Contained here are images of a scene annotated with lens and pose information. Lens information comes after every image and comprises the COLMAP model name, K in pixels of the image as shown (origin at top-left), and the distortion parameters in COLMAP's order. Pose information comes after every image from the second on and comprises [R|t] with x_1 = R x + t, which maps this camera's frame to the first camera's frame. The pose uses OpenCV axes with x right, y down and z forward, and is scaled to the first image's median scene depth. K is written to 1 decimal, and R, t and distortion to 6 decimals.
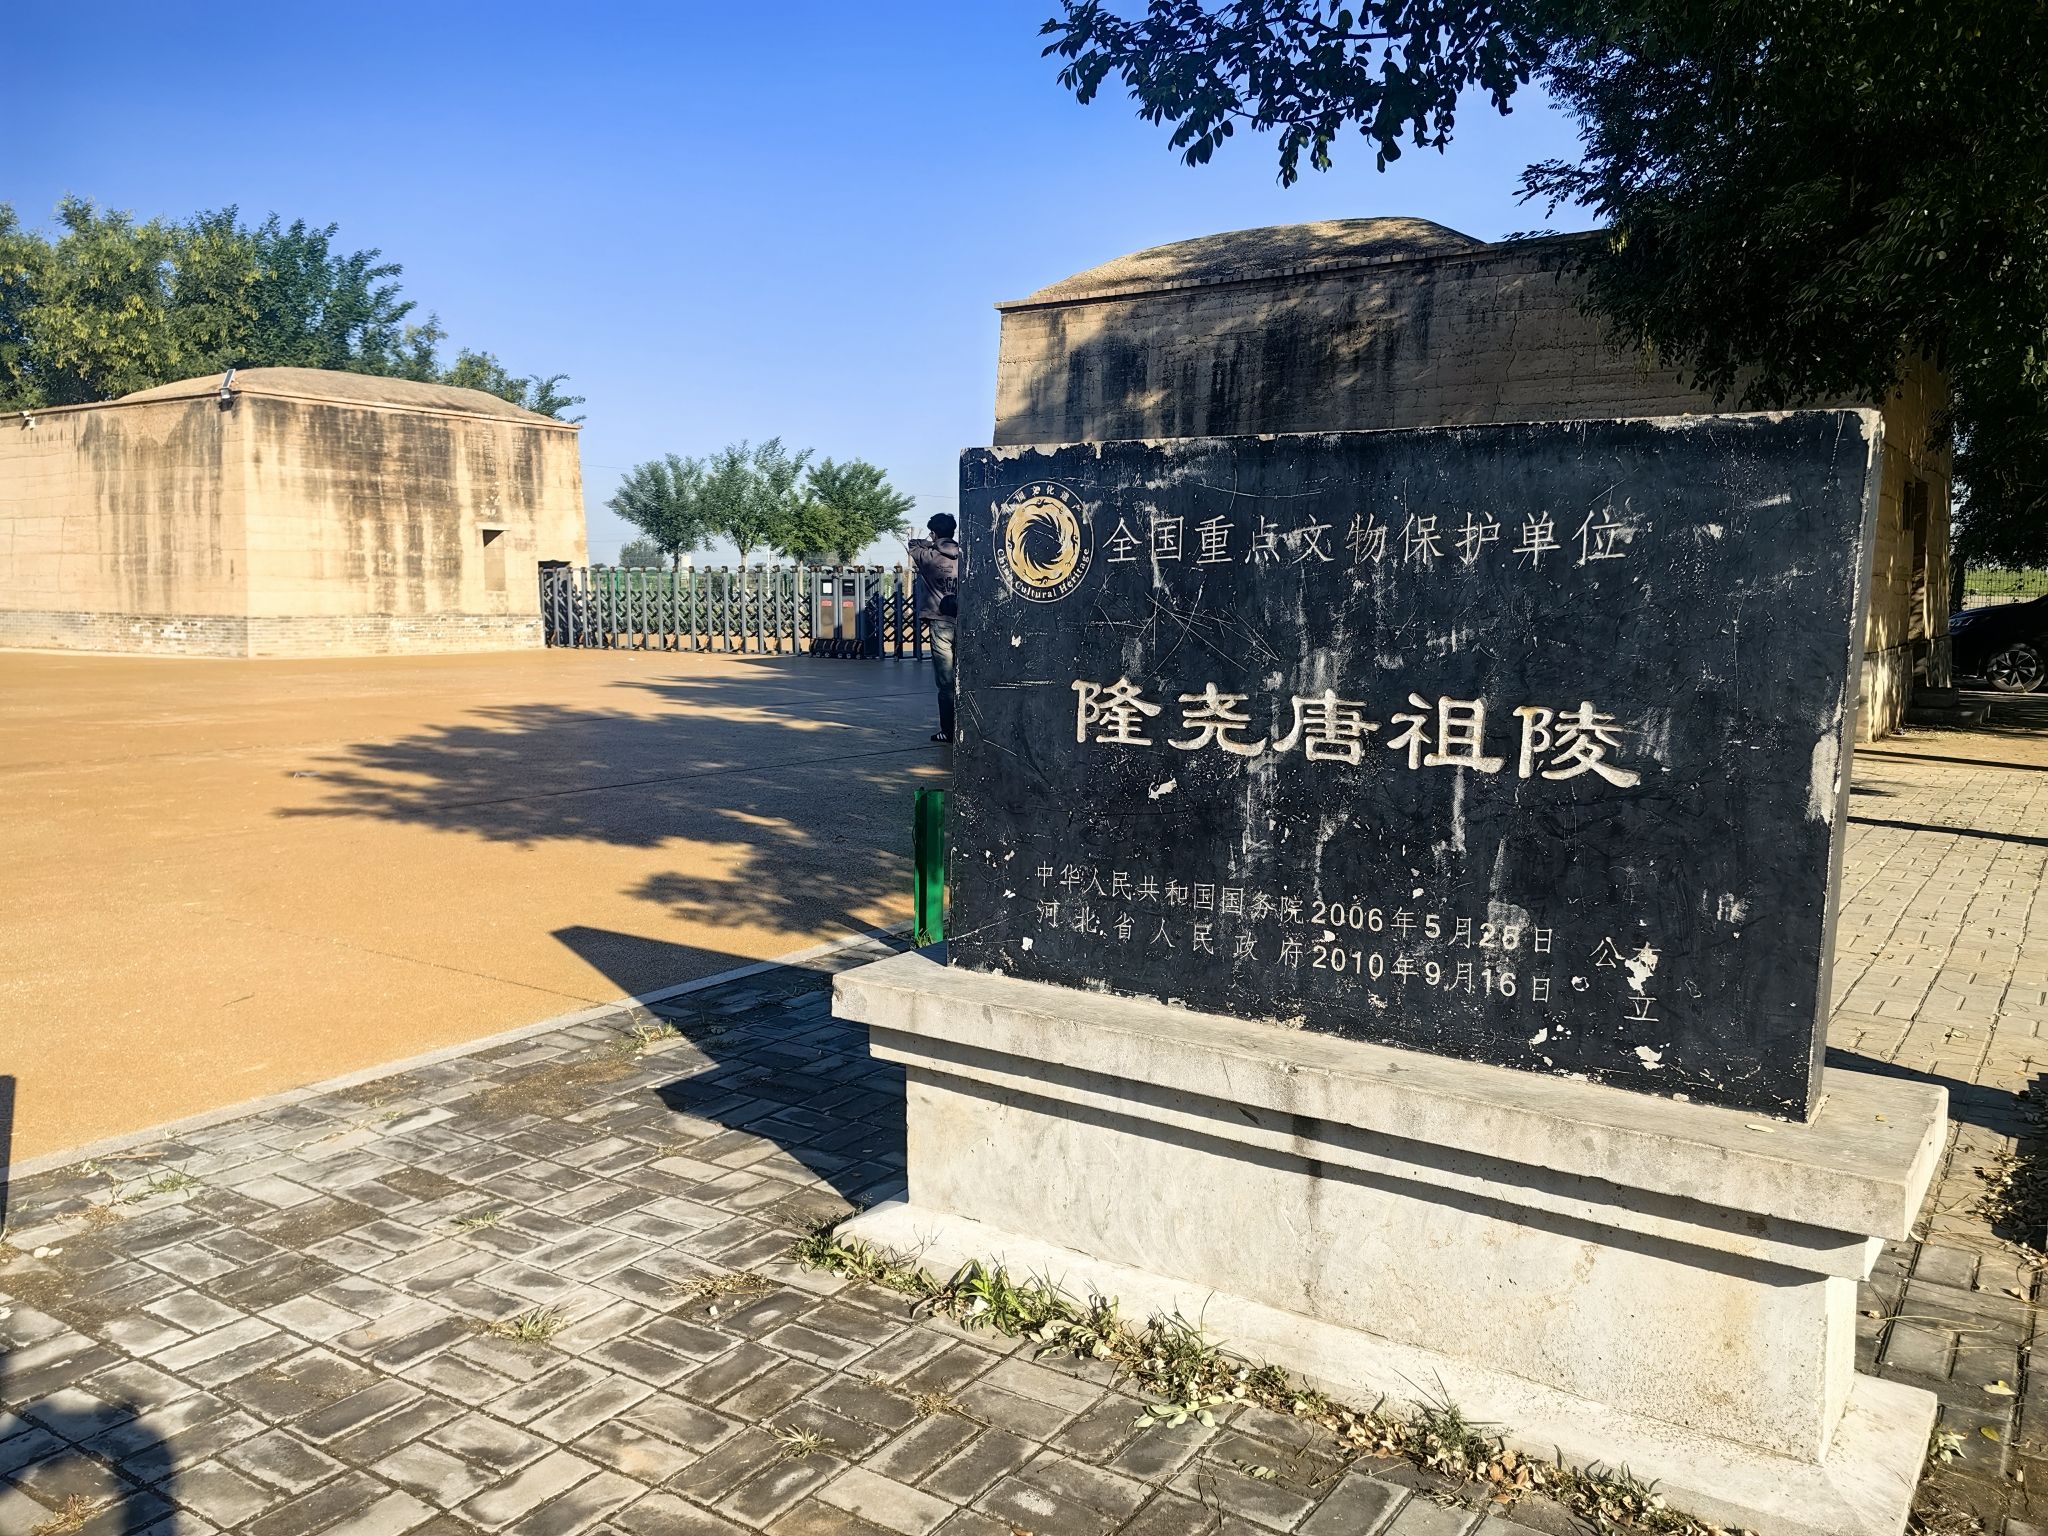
lens RADIAL K [[1620.2, 0, 1027.2], [0, 1620.2, 762.9], [0, 0, 1]] dist [0.046794, -0.009666]
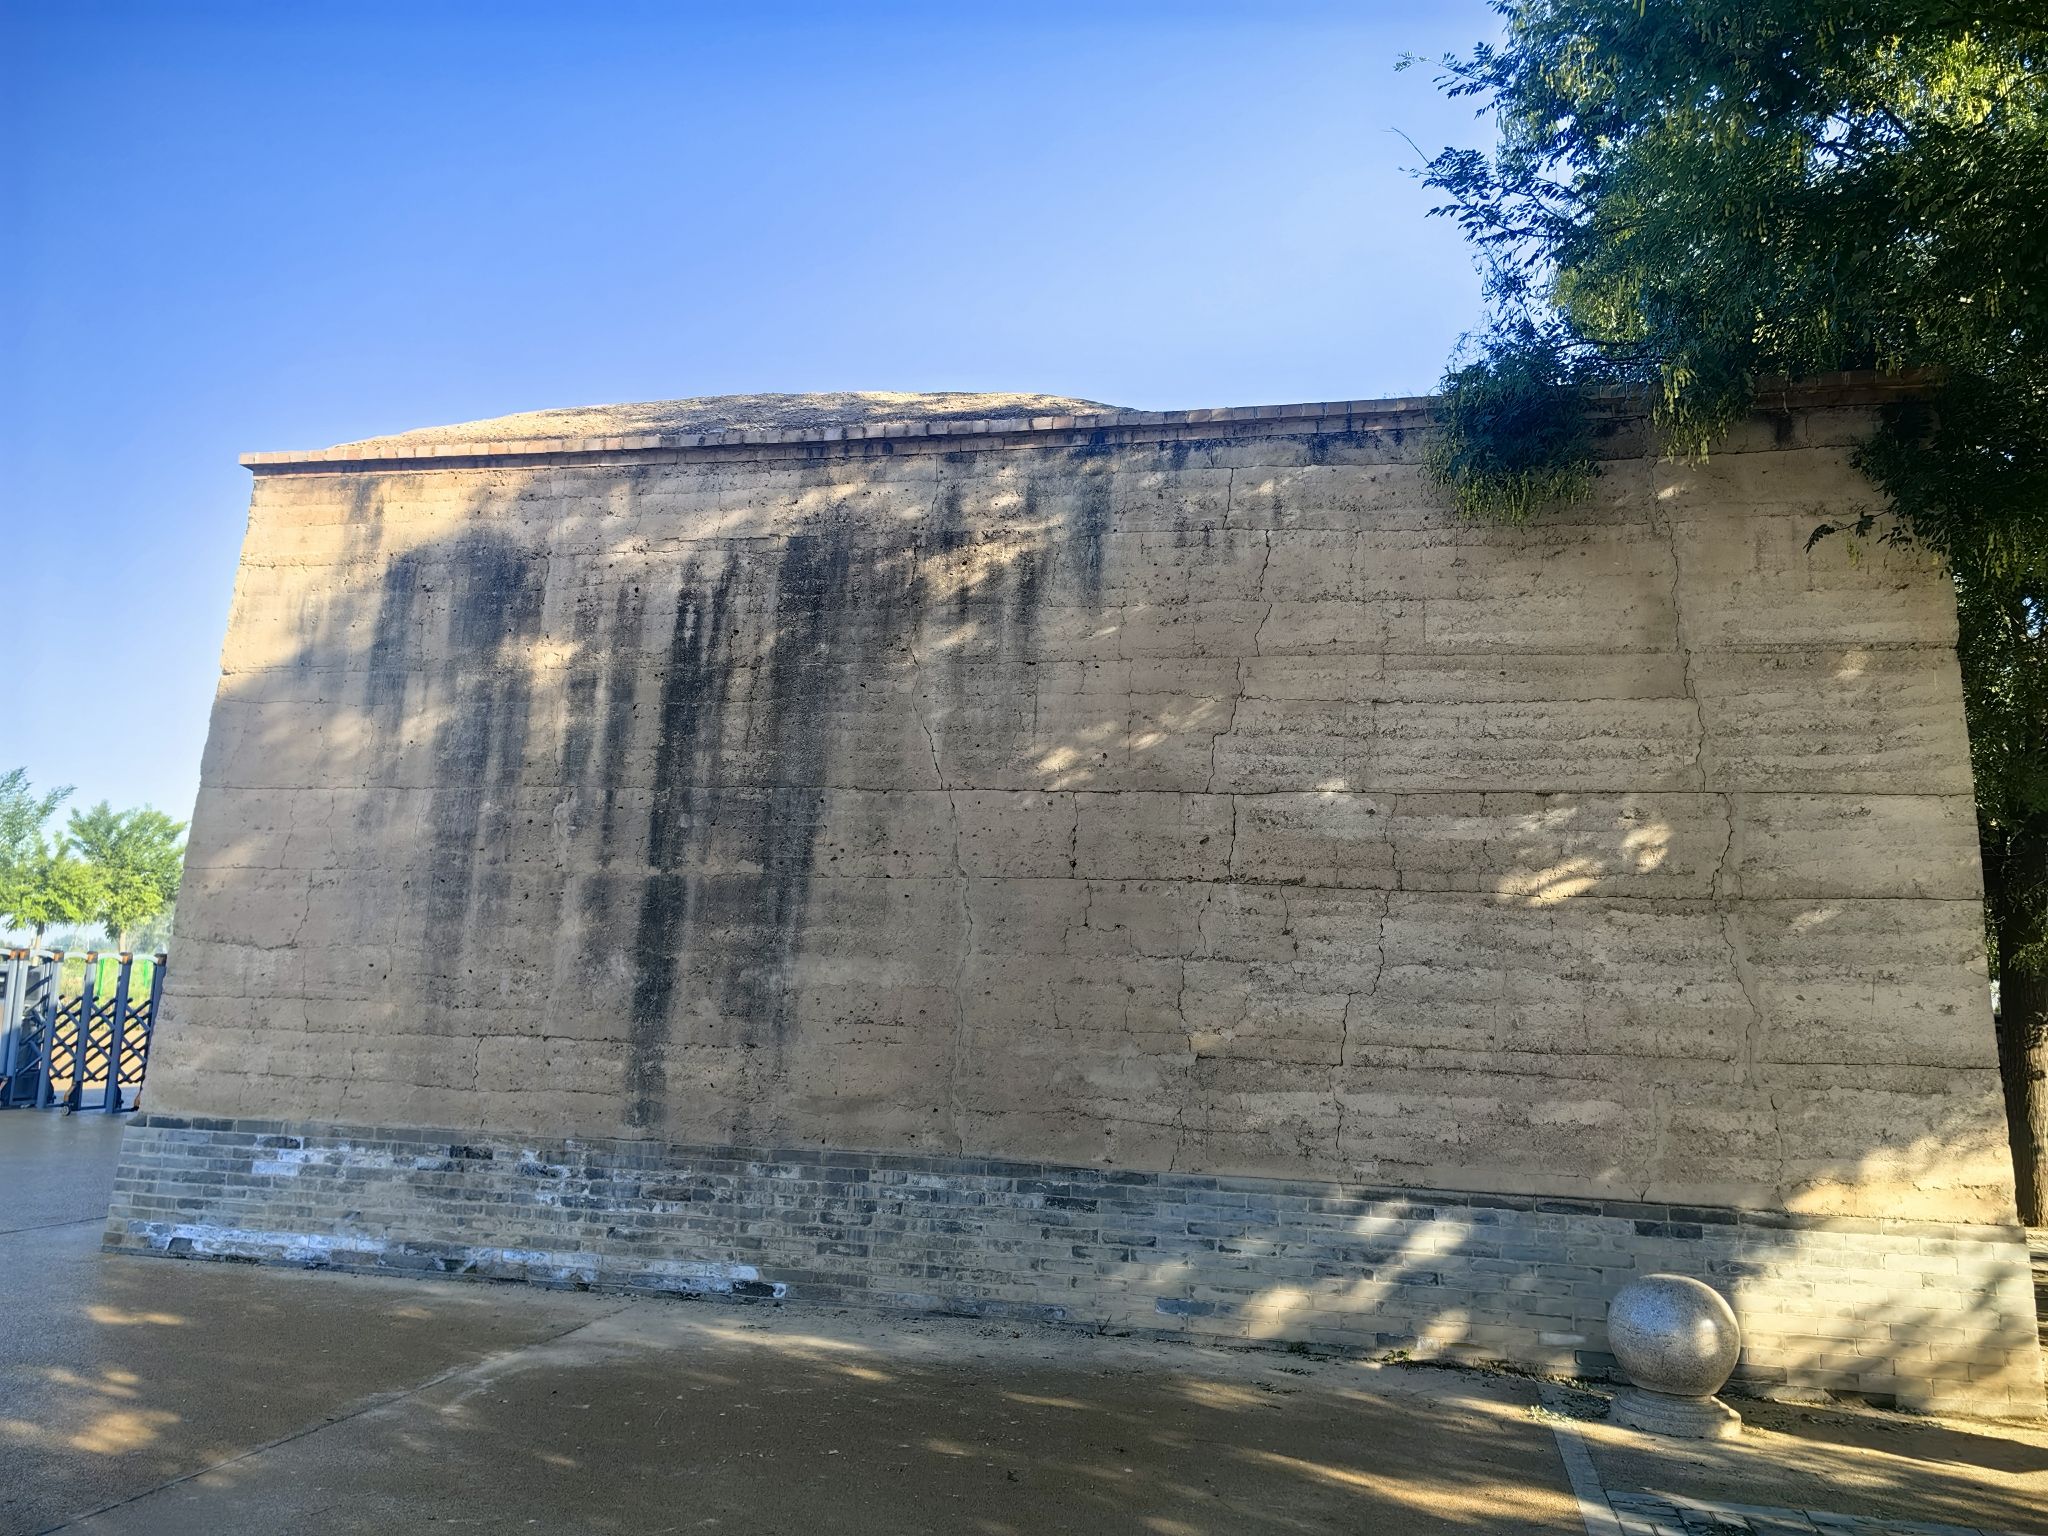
lens RADIAL K [[1620.2, 0, 1032.5], [0, 1620.2, 762.7], [0, 0, 1]] dist [0.046794, -0.009666]
pose [[0.933417, 0.079261, 0.349928, 0.042876], [0.006572, 0.971354, -0.237548, -0.070068], [-0.358733, 0.224031, 0.906157, 0.505887]]
